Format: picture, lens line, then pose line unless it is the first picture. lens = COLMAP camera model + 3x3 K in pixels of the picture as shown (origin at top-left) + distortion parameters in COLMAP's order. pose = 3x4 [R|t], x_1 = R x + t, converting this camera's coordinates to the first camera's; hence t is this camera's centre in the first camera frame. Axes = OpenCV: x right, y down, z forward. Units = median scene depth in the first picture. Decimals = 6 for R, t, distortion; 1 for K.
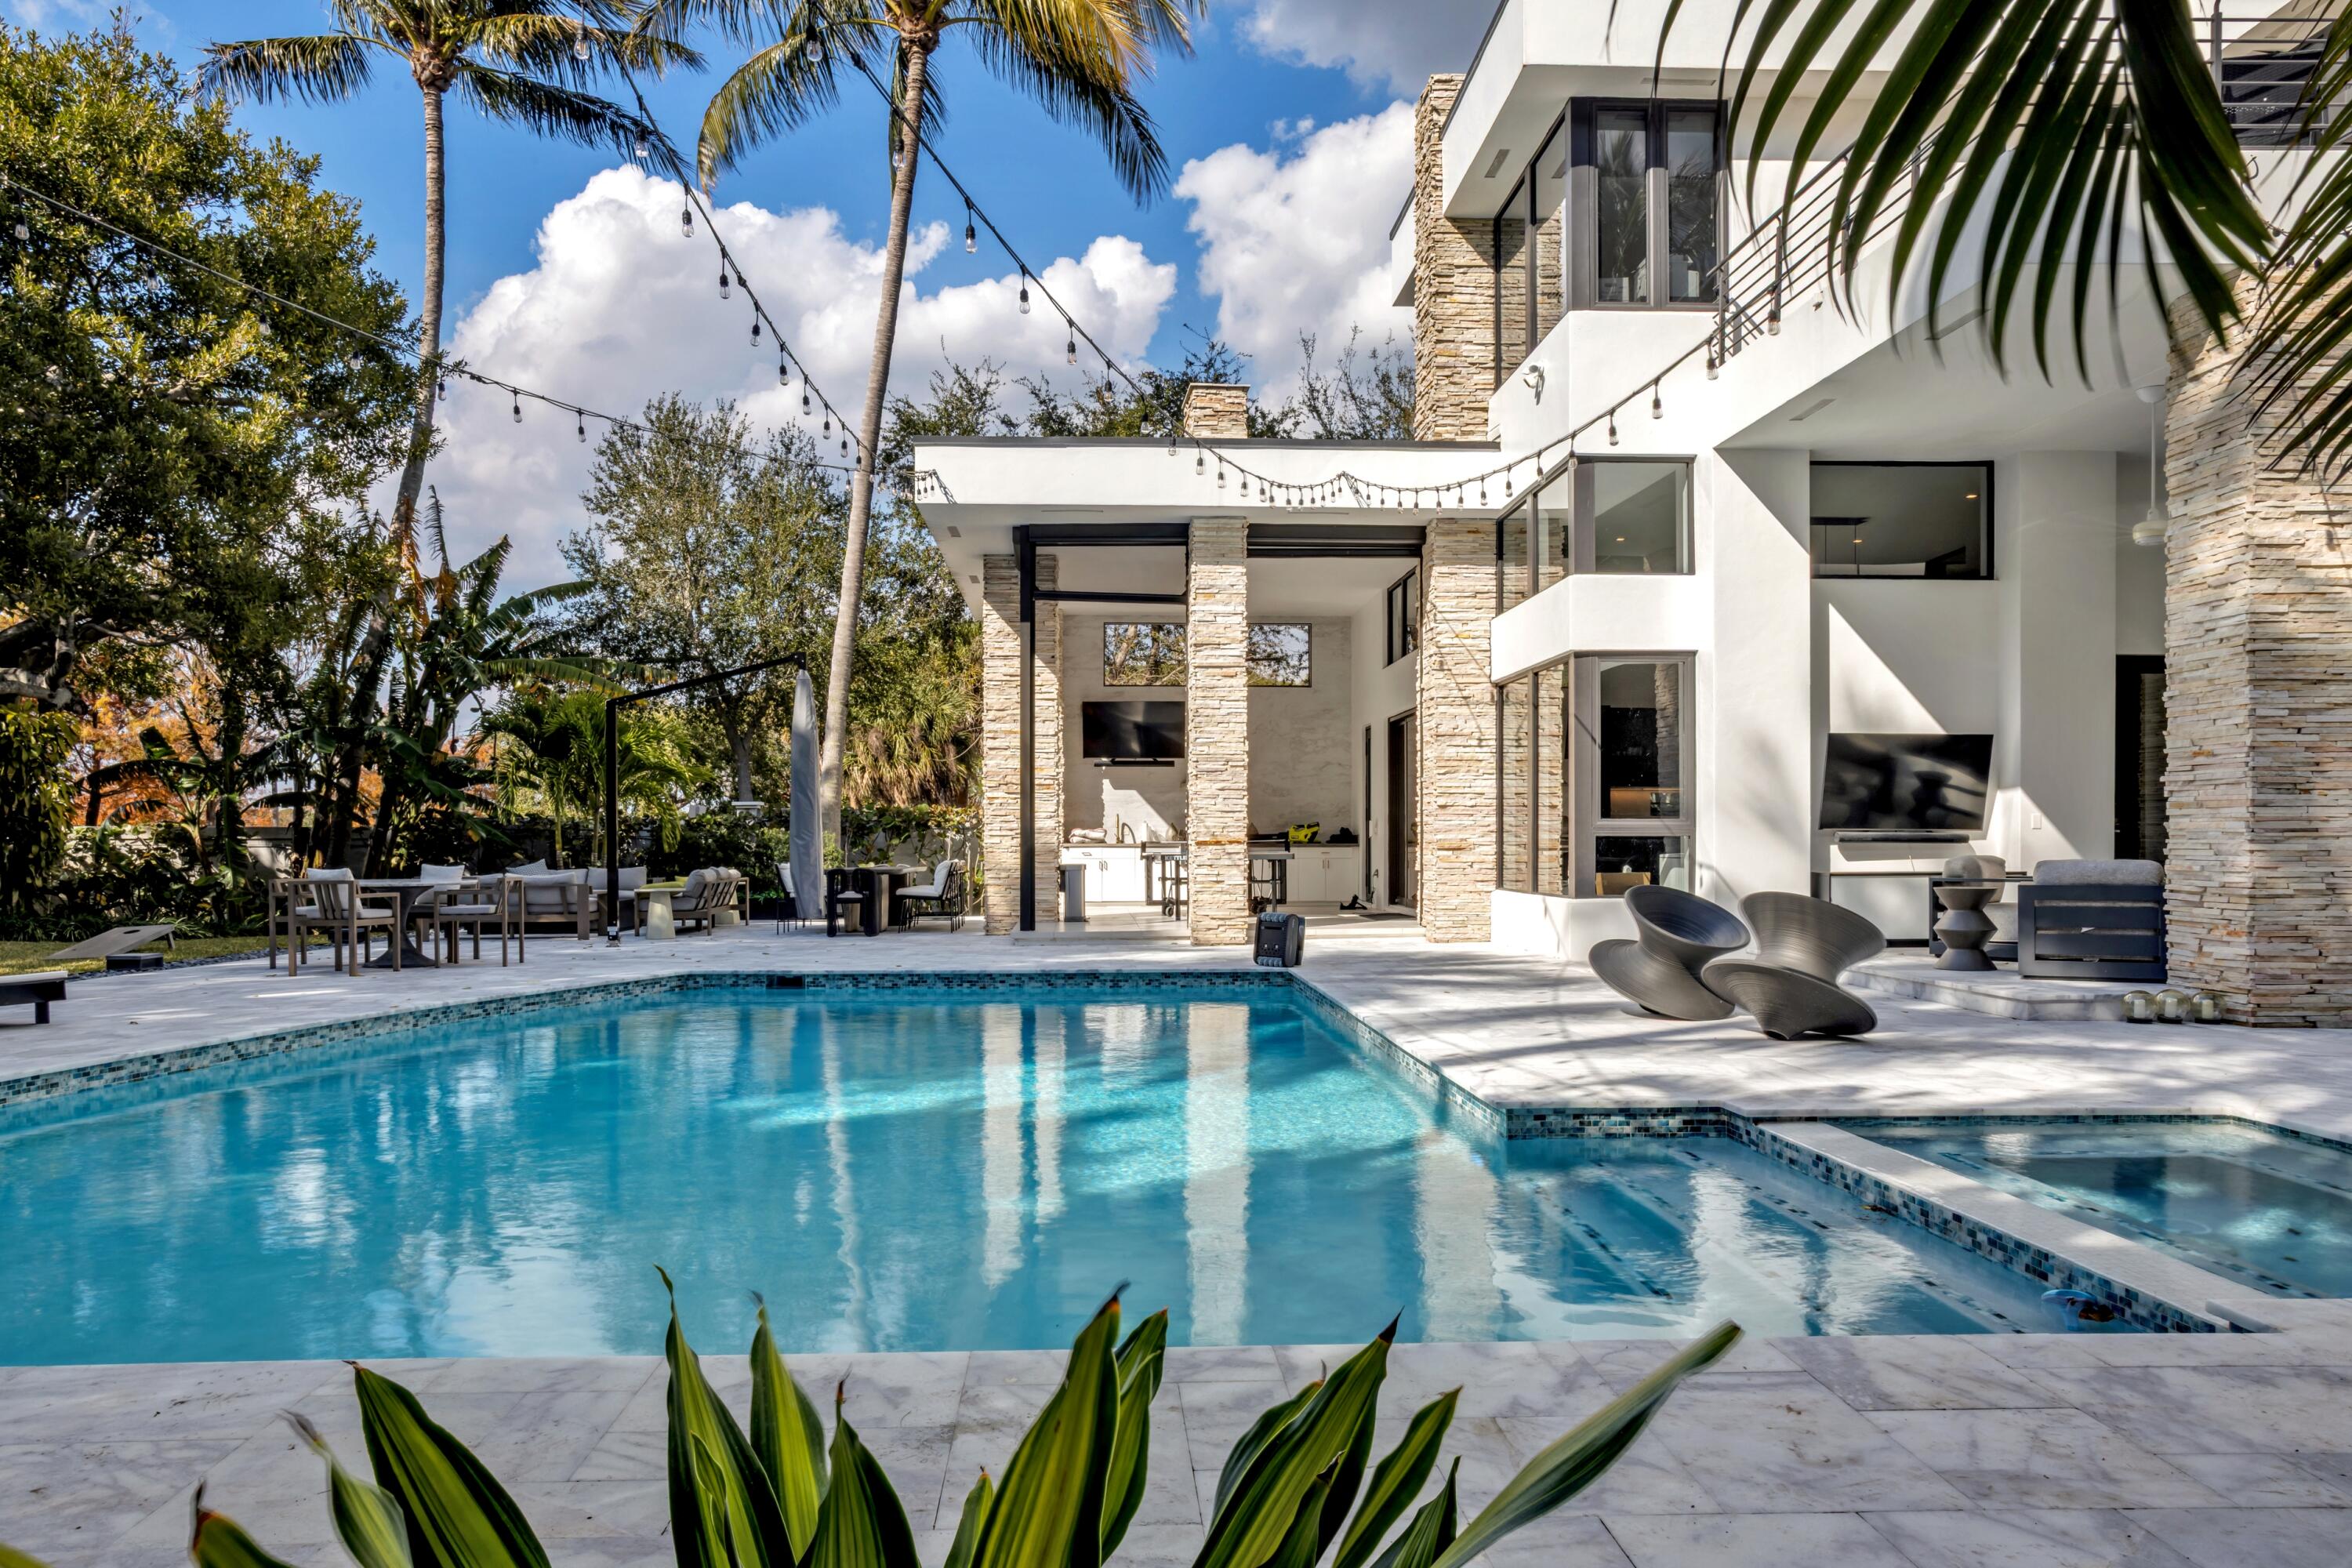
lens RADIAL K [[1655.4, 0, 1163.1], [0, 1655.4, 843.8], [0, 0, 1]] dist [-0.005764, 0.007788]
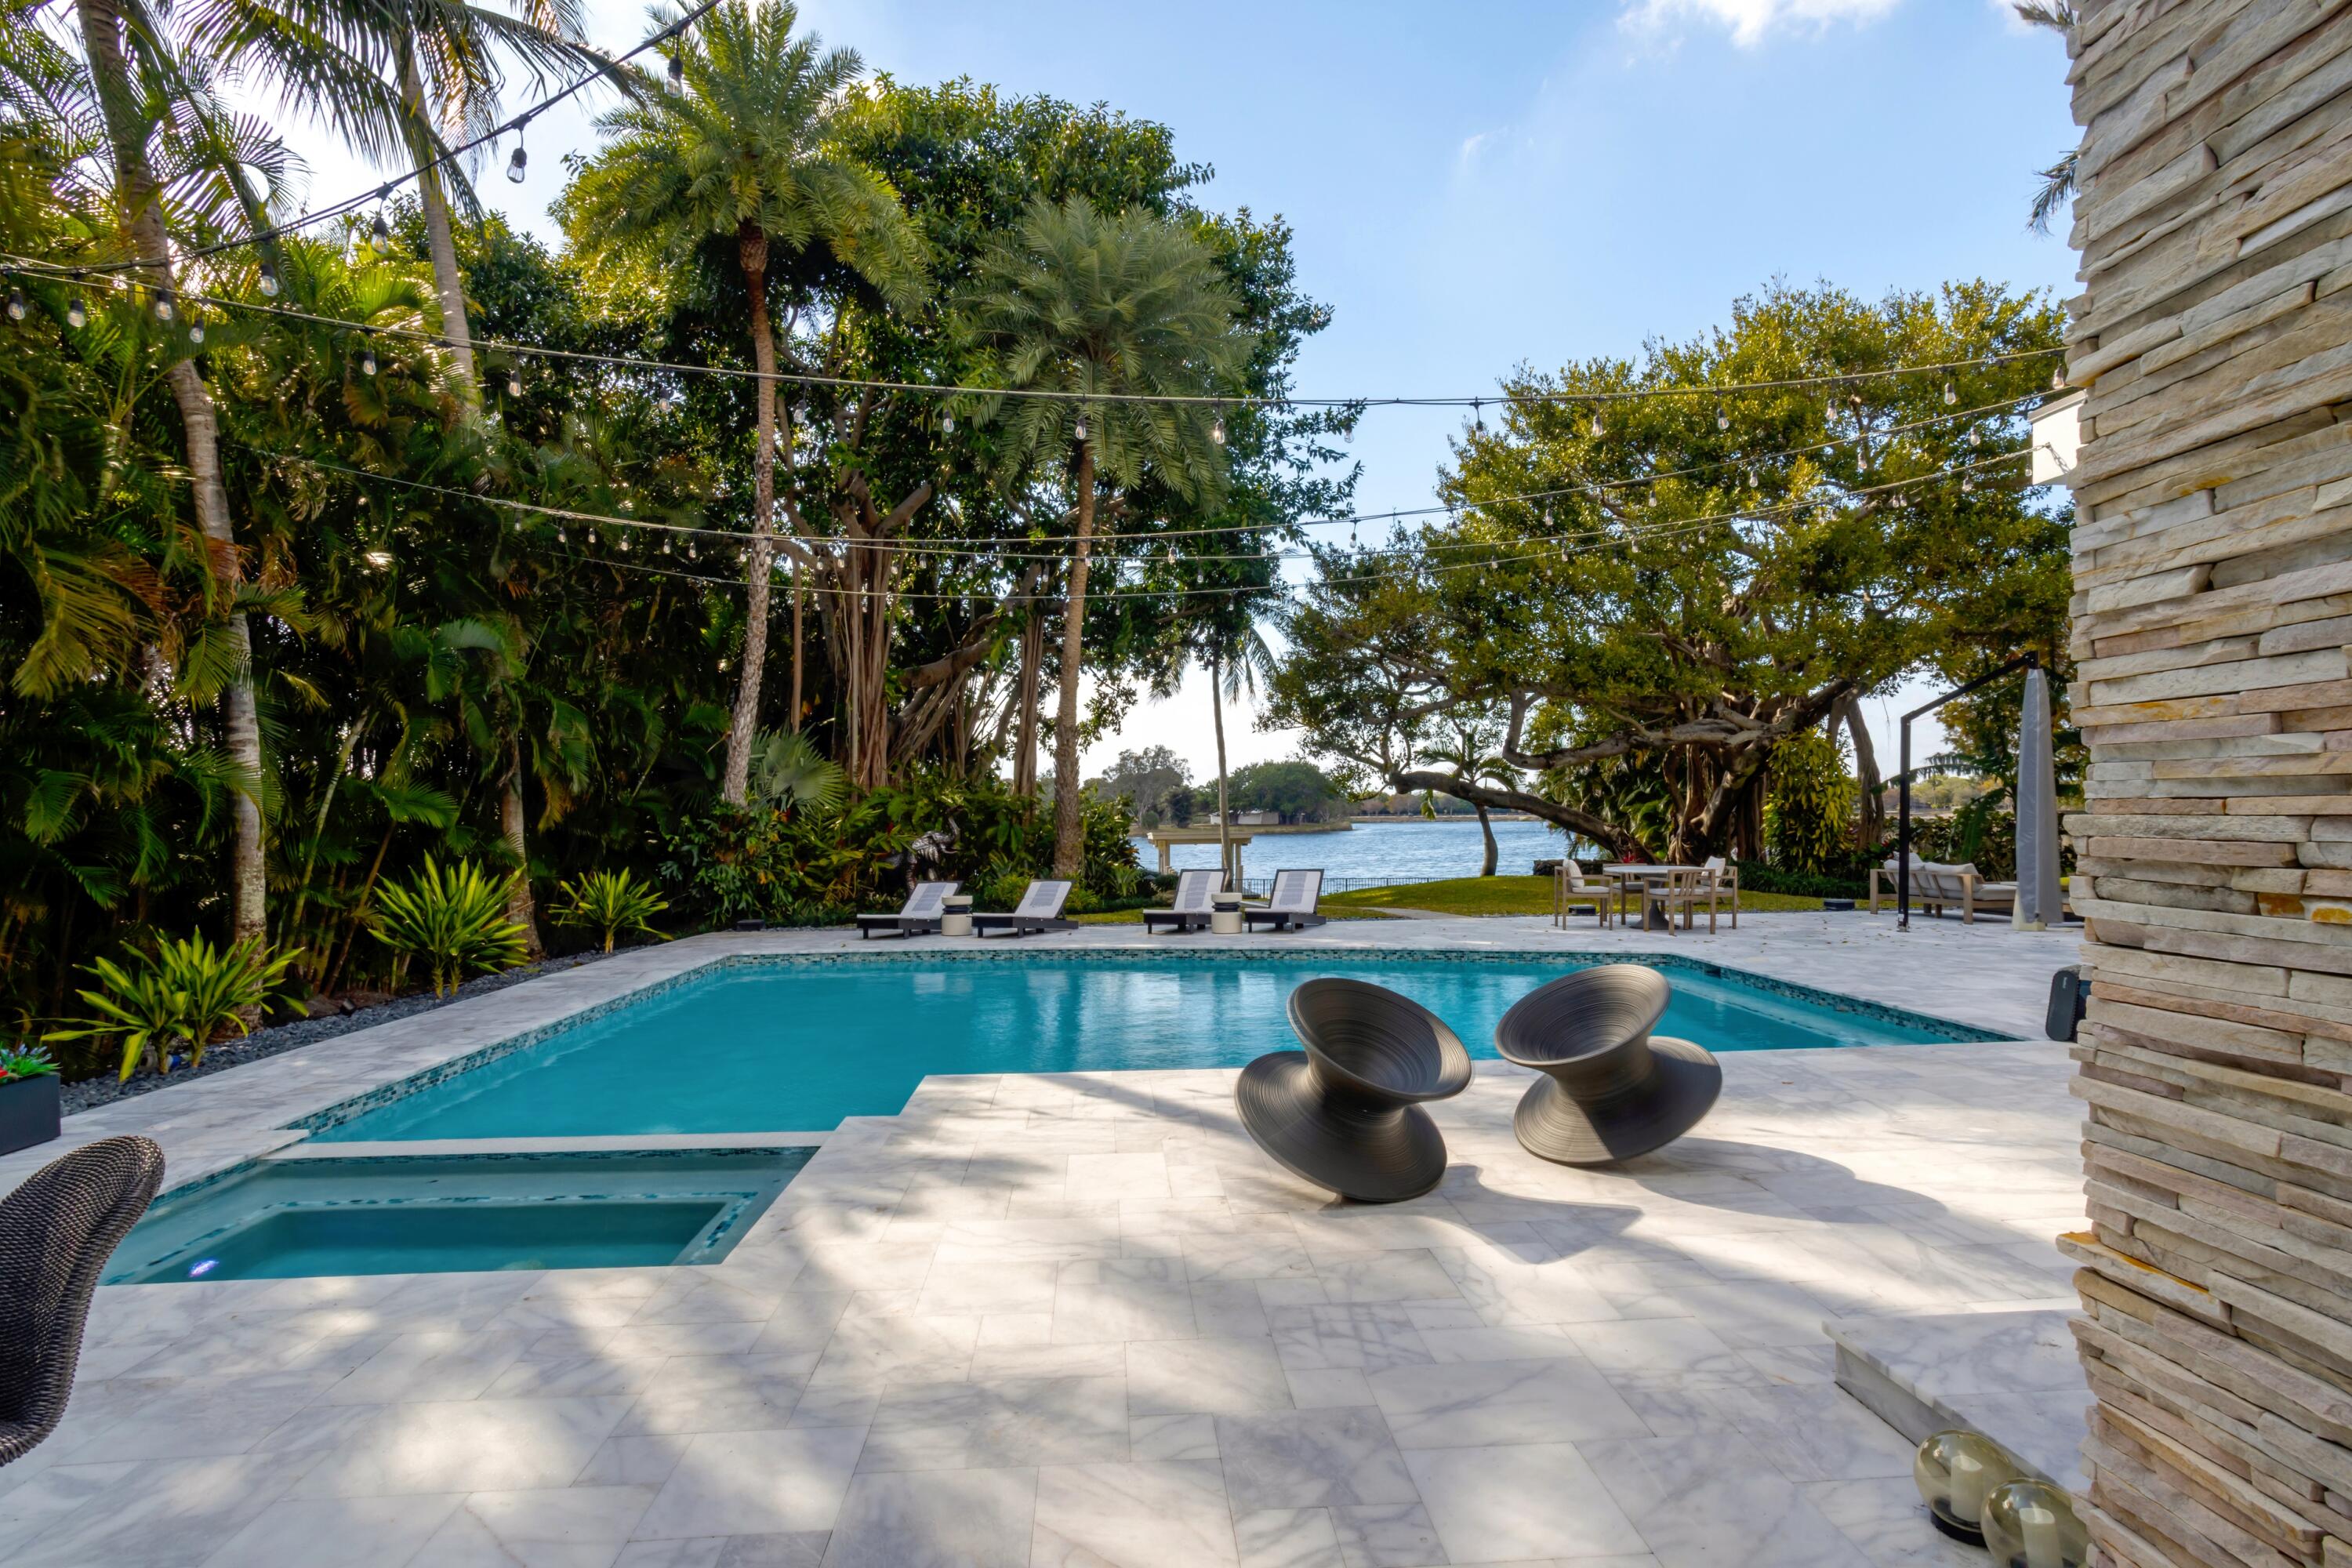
lens RADIAL K [[1216.6, 0, 1185.4], [0, 1216.6, 798.3], [0, 0, 1]] dist [0.003511, 0.001855]
pose [[0.038374, -0.009639, -0.999217, 0.611772], [0.008932, 0.999917, -0.009303, -0.033005], [0.999224, -0.008568, 0.038457, 0.600369]]
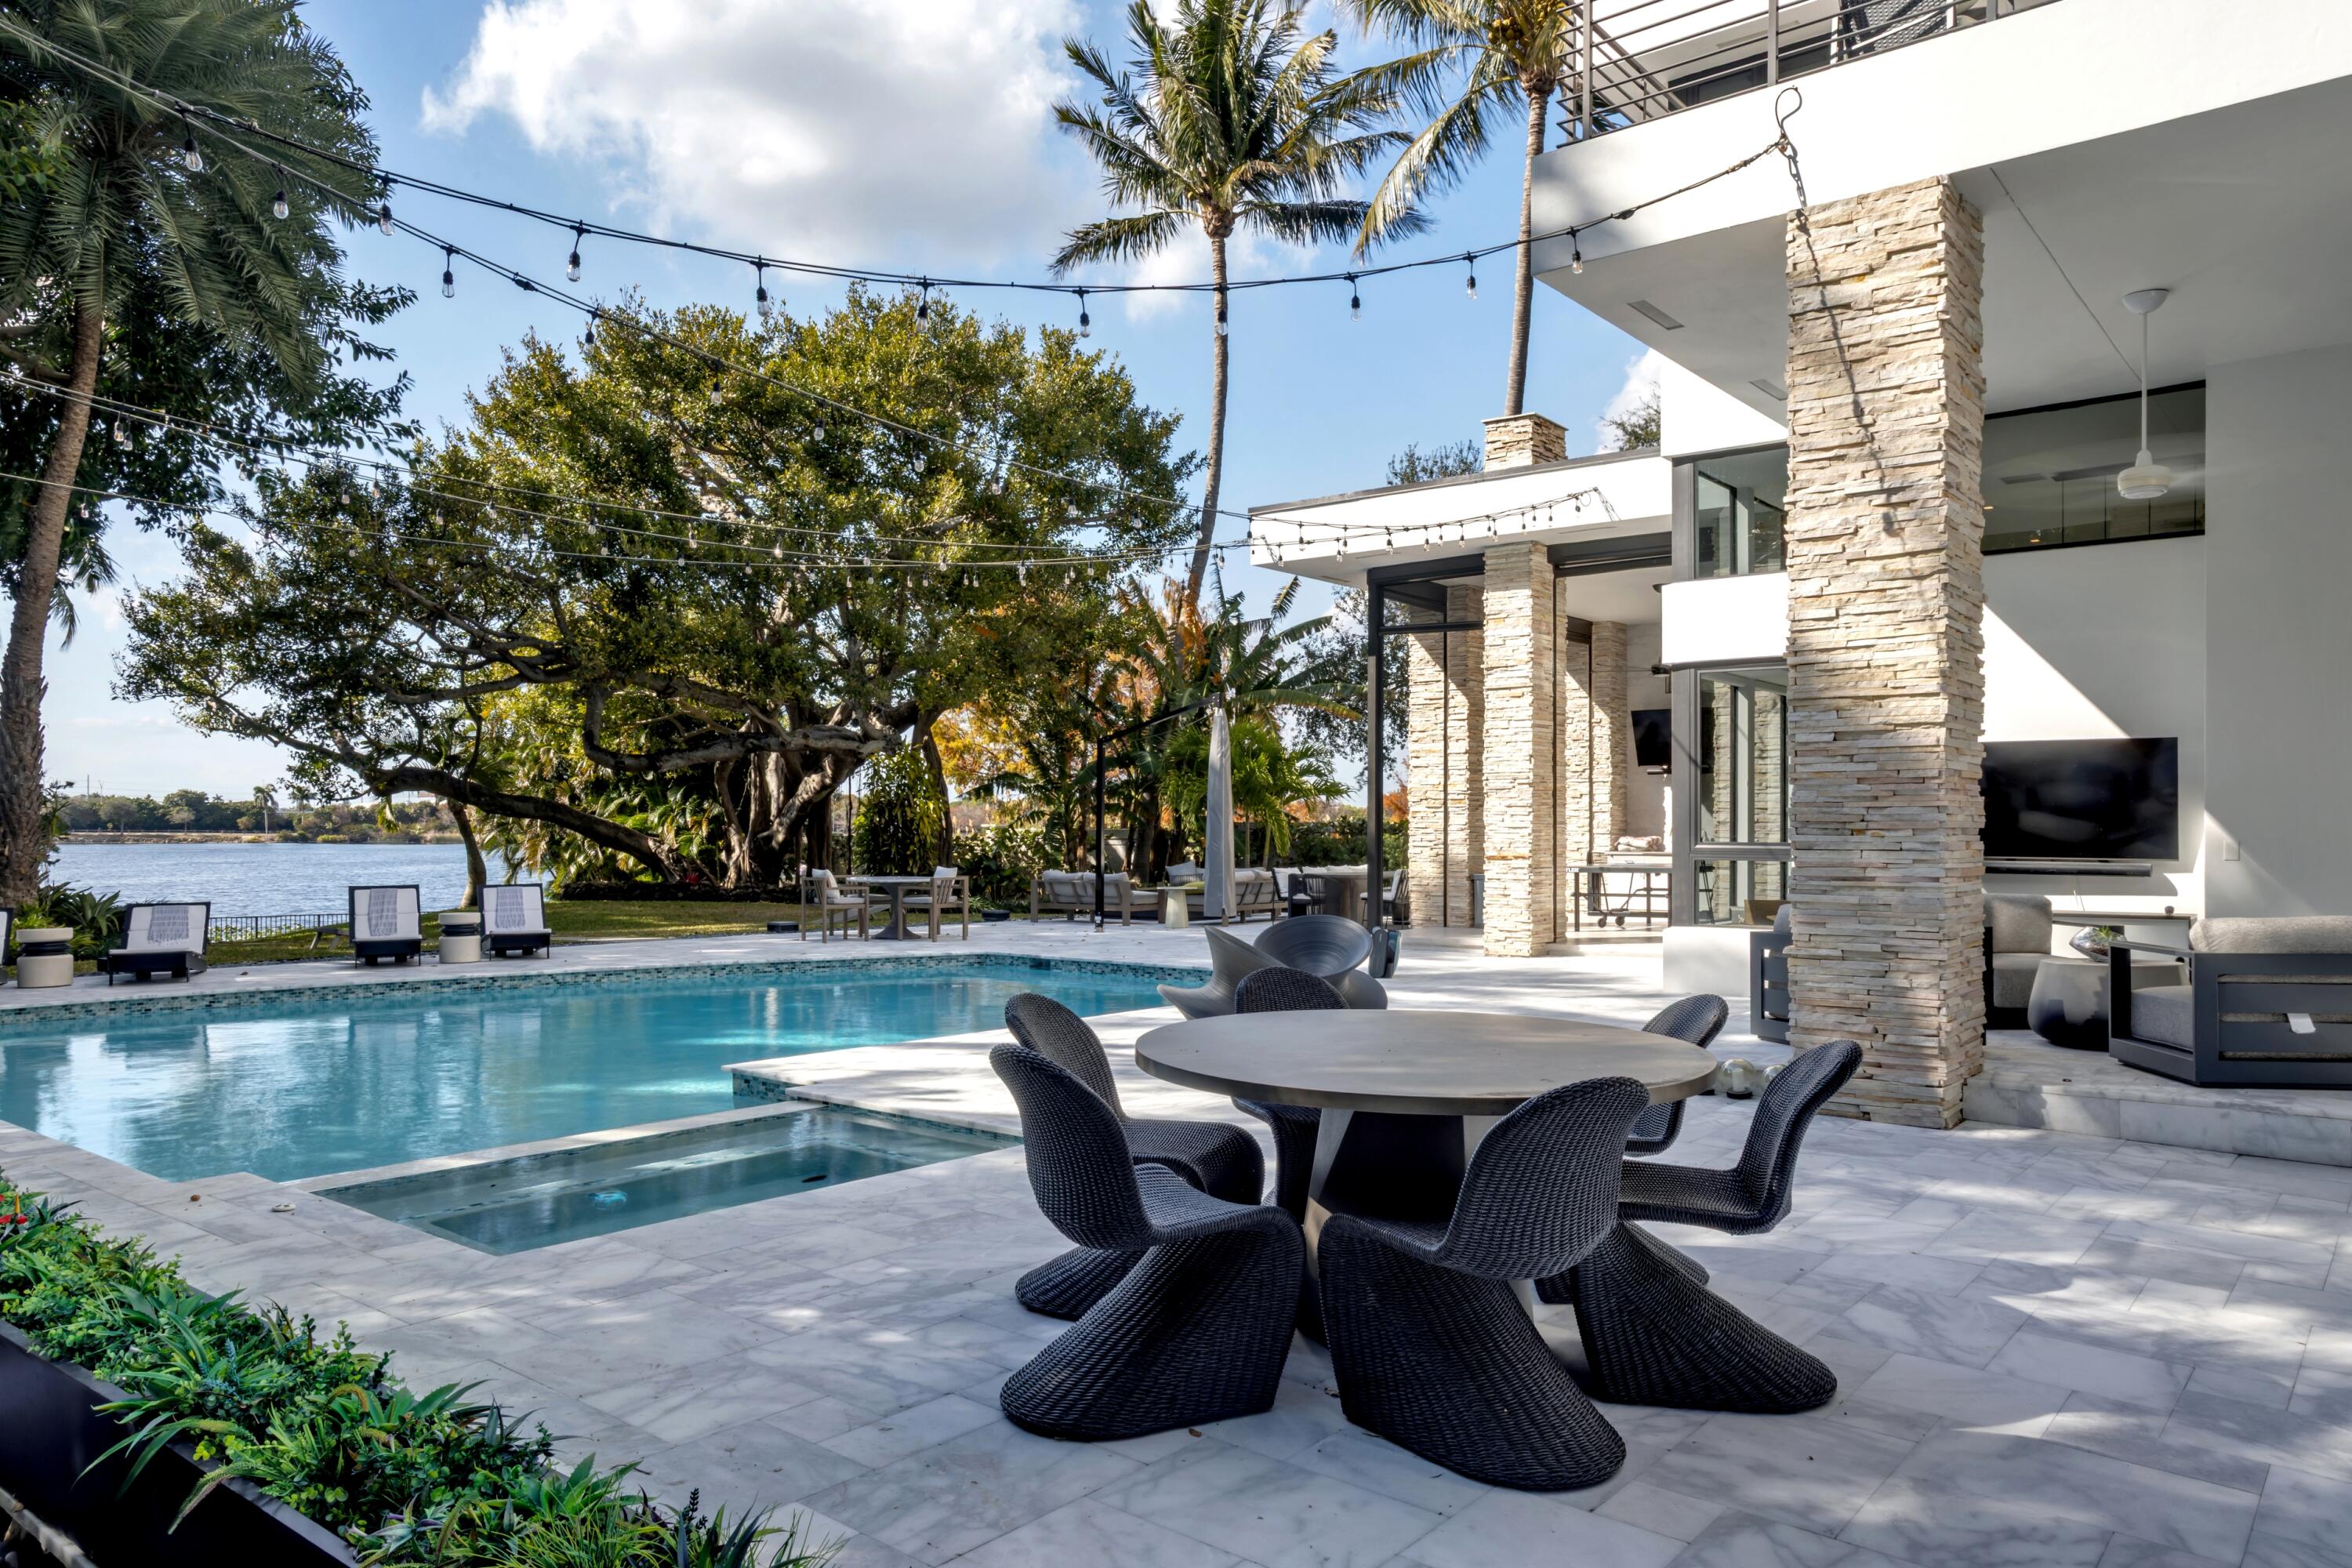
lens RADIAL K [[1655.4, 0, 1165.4], [0, 1655.4, 780.5], [0, 0, 1]] dist [-0.005764, 0.007788]
pose [[0.742325, -0.014693, -0.669879, 0.705068], [-0.005895, 0.999578, -0.028457, -0.022654], [0.670014, 0.025074, 0.741925, 0.112292]]
